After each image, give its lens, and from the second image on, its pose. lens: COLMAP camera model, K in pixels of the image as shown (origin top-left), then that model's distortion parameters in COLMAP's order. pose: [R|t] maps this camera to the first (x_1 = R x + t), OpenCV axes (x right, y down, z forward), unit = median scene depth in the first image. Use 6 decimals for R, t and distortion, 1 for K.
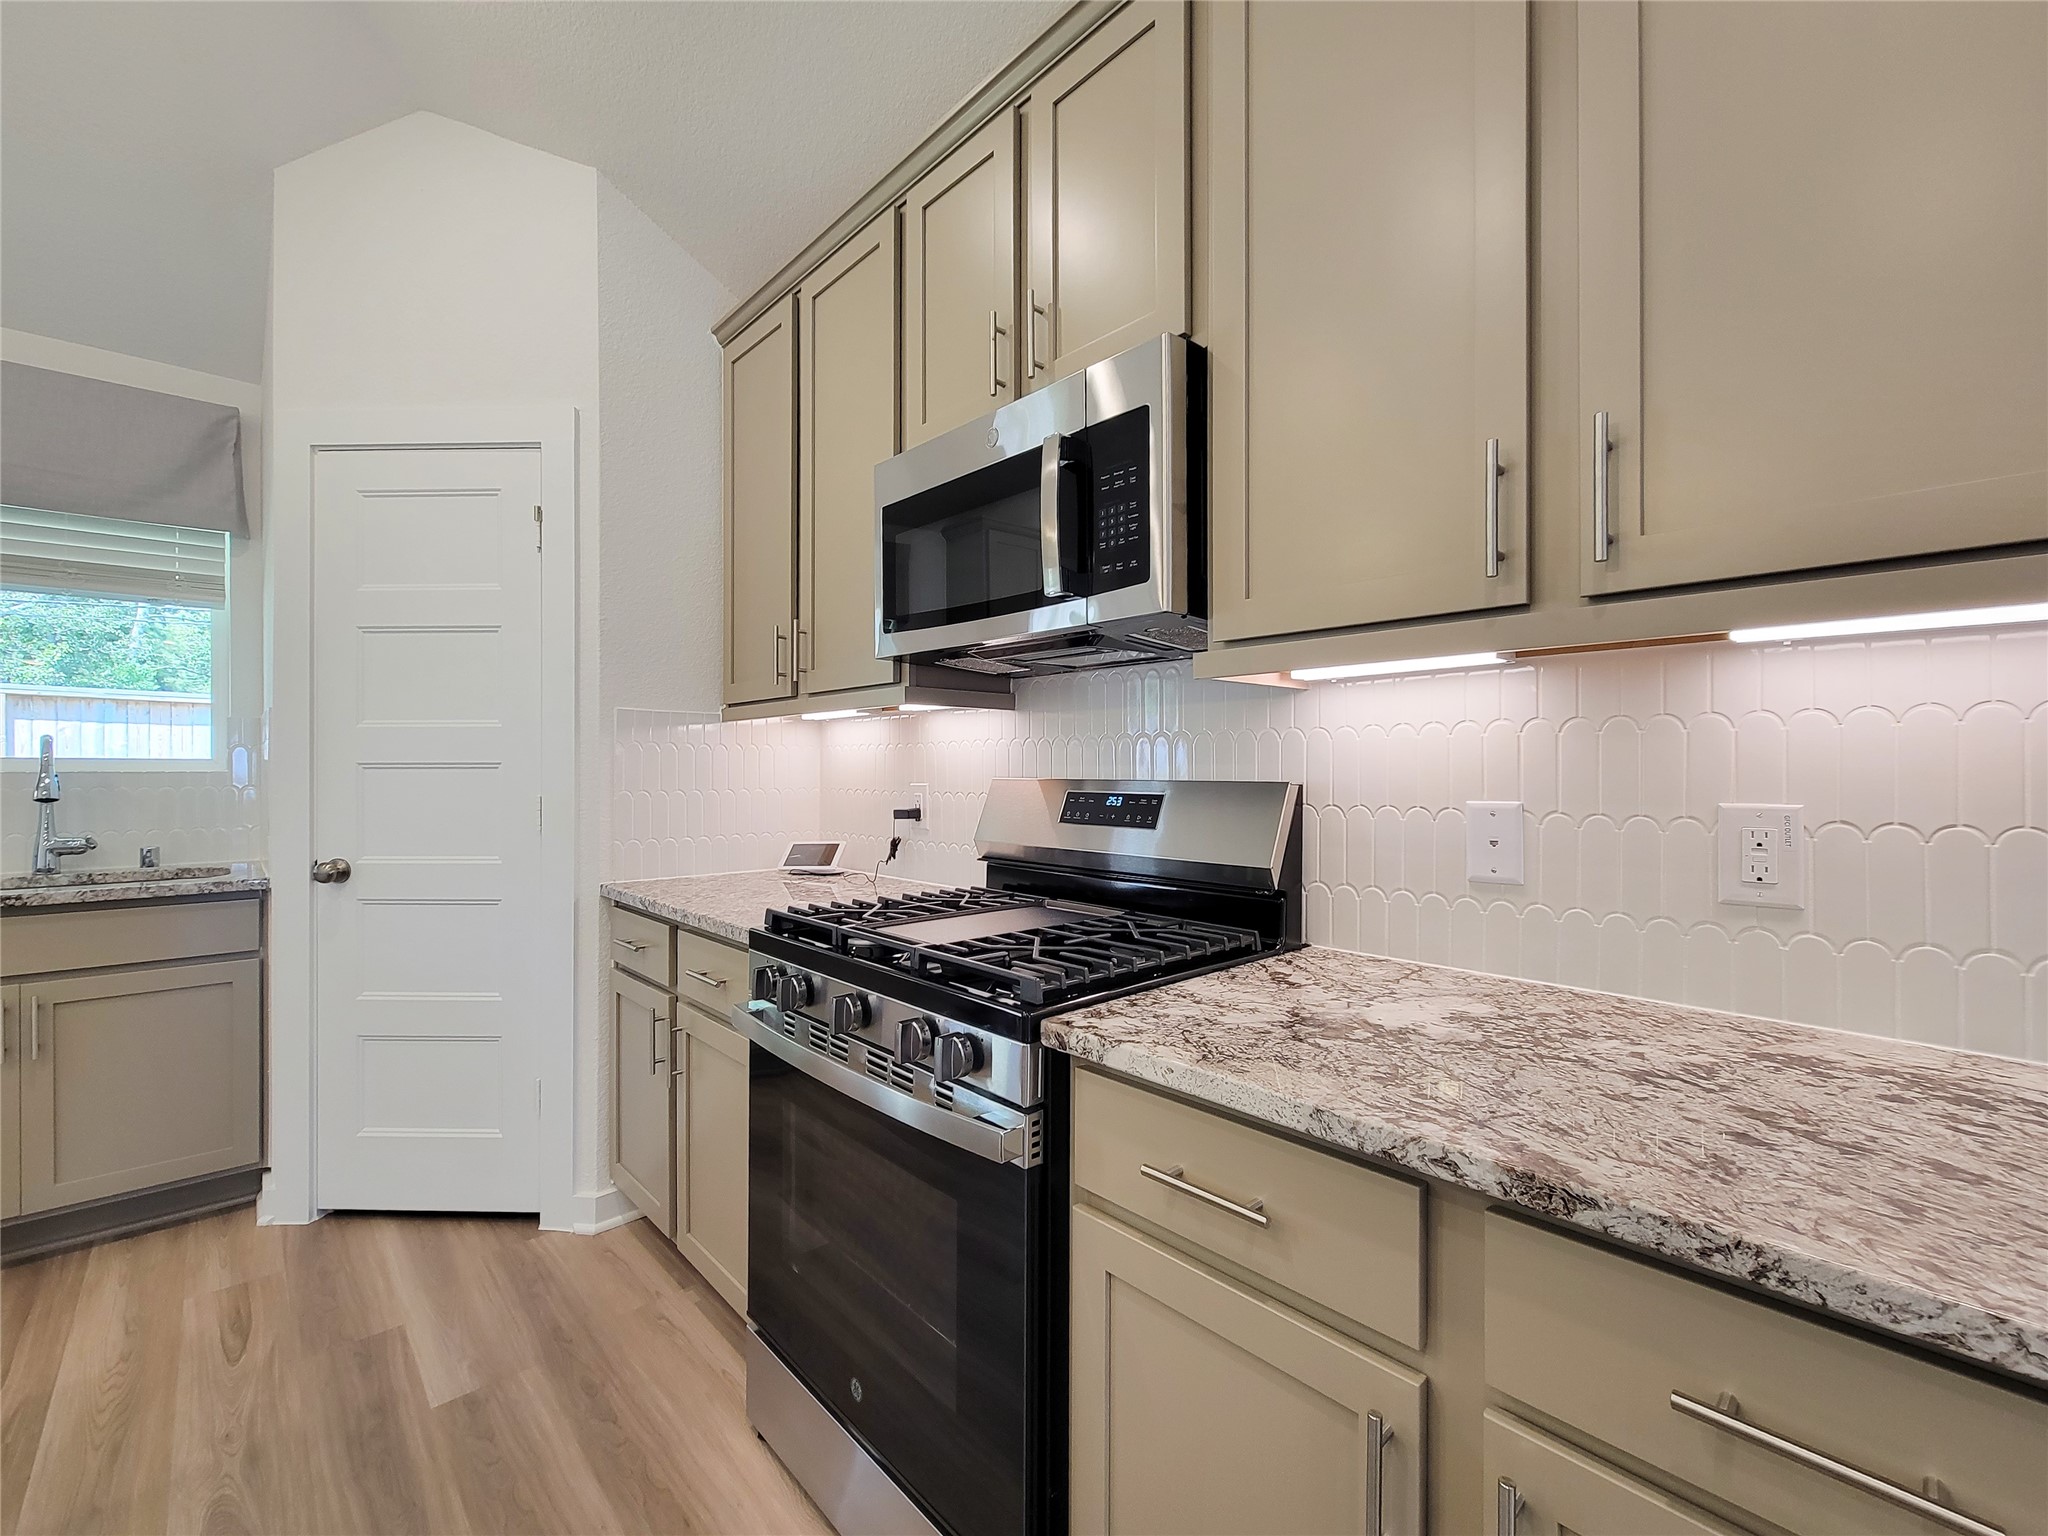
lens RADIAL K [[991.6, 0, 1100.9], [0, 991.6, 768.0], [0, 0, 1]] dist [-0.000919, -0.004110]
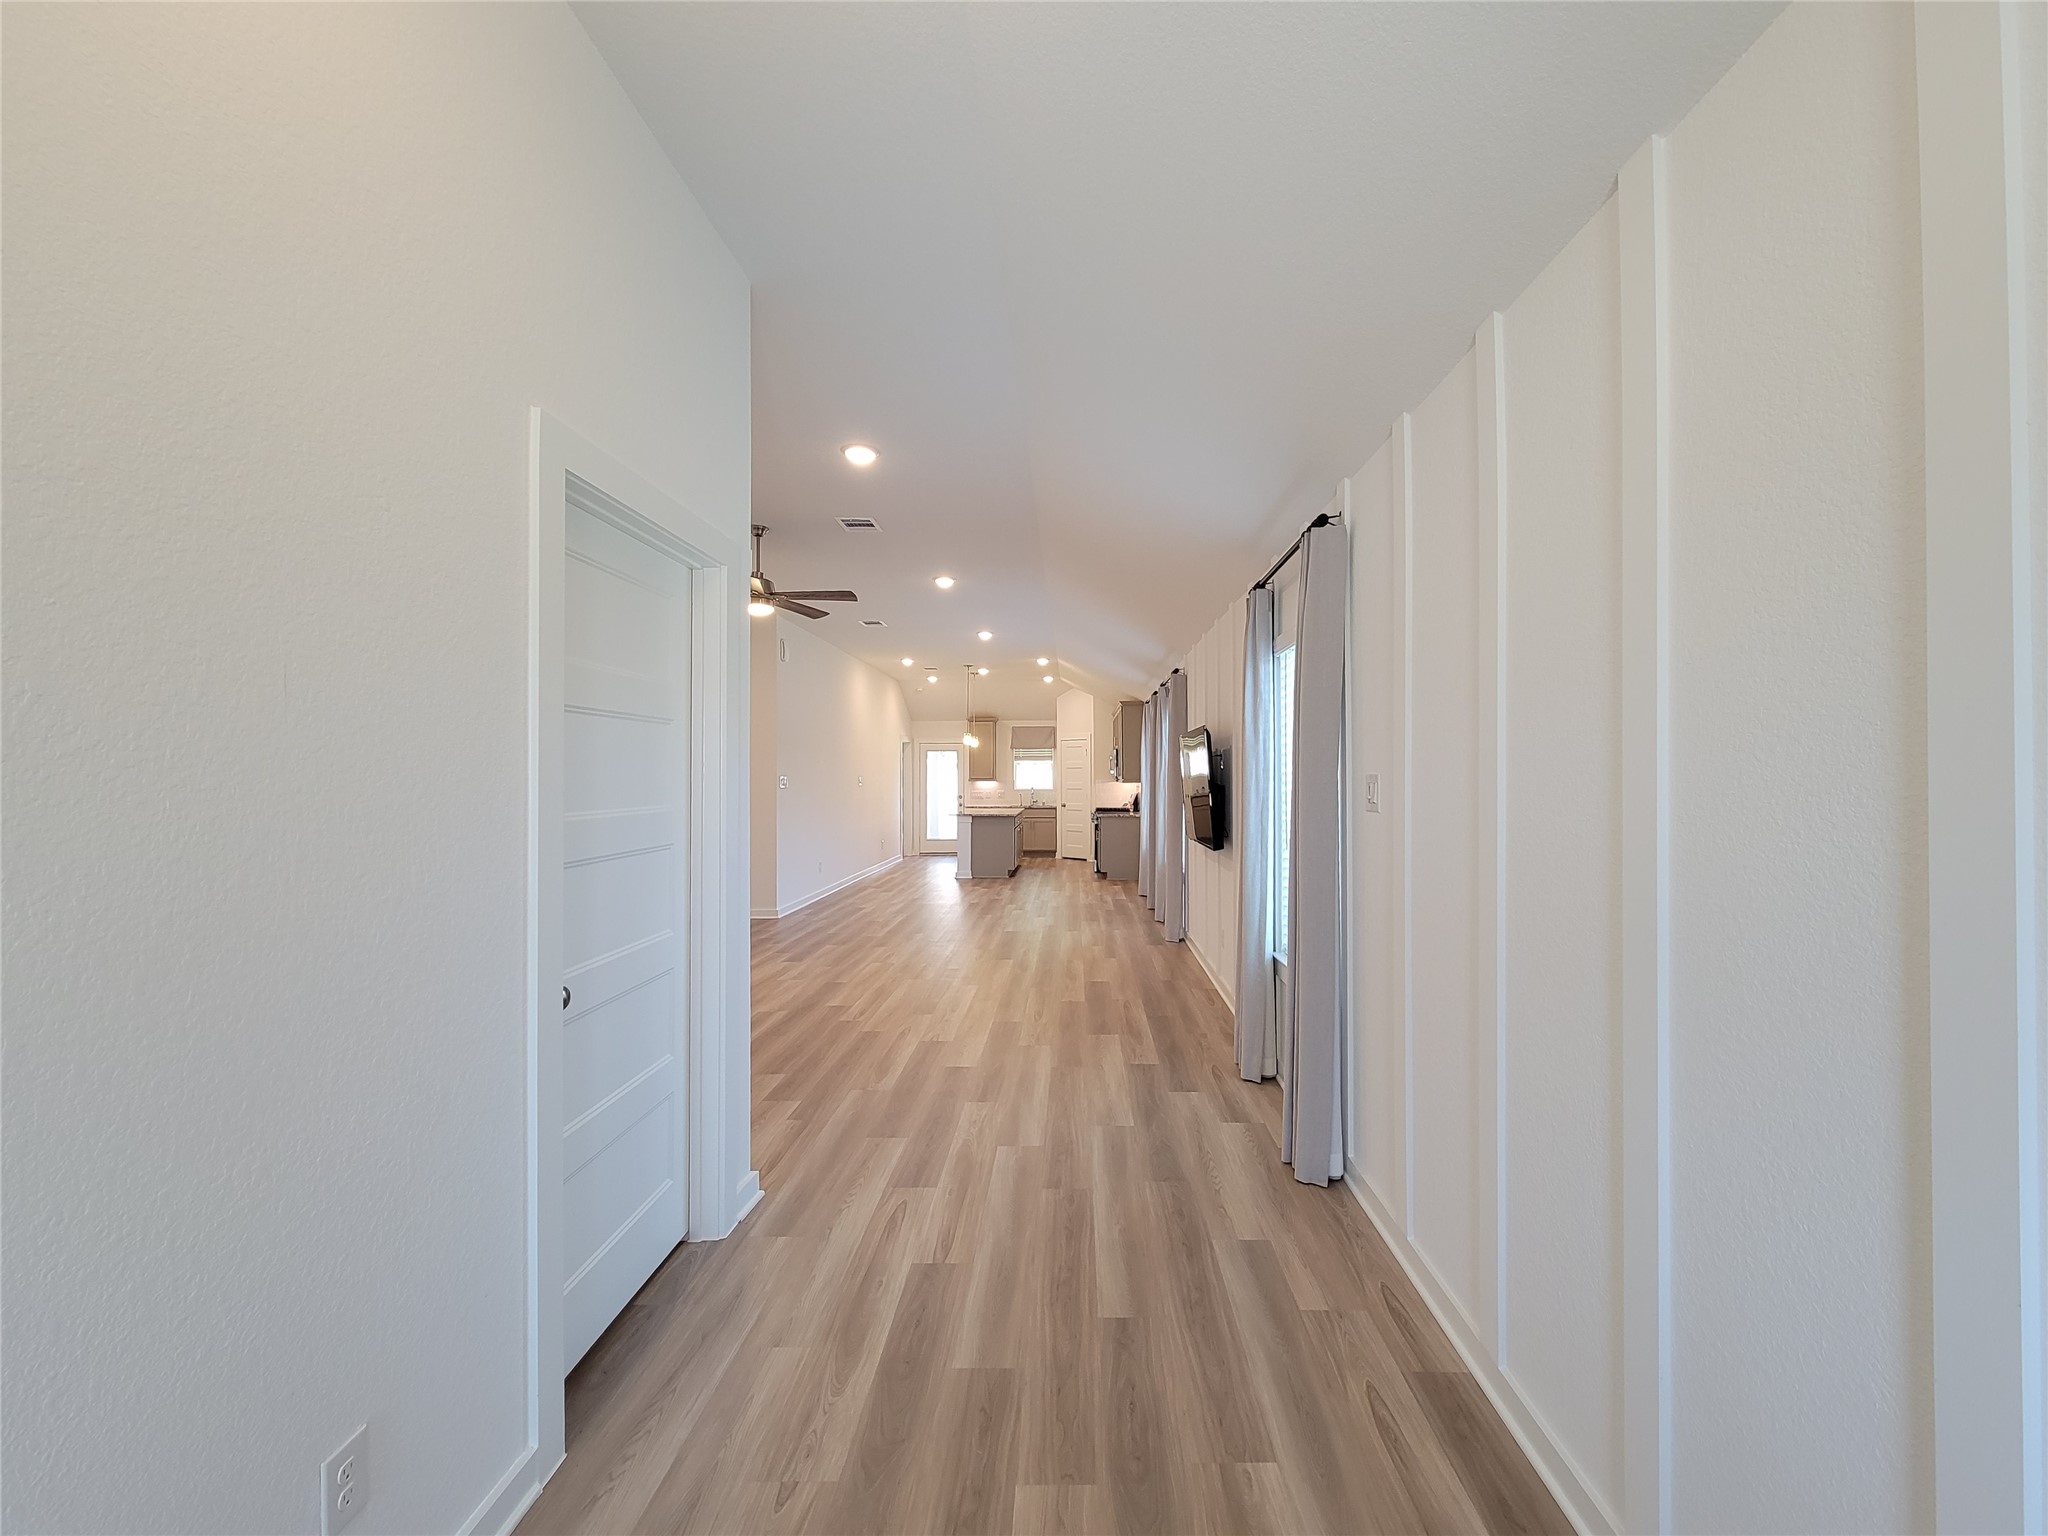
lens RADIAL K [[884.9, 0, 1086.2], [0, 884.9, 772.4], [0, 0, 1]] dist [-0.001819, -0.000333]
pose [[0.749276, -0.005700, -0.662233, 3.236813], [0.004768, 0.999983, -0.003211, -0.092526], [0.662241, -0.000751, 0.749291, -3.313037]]
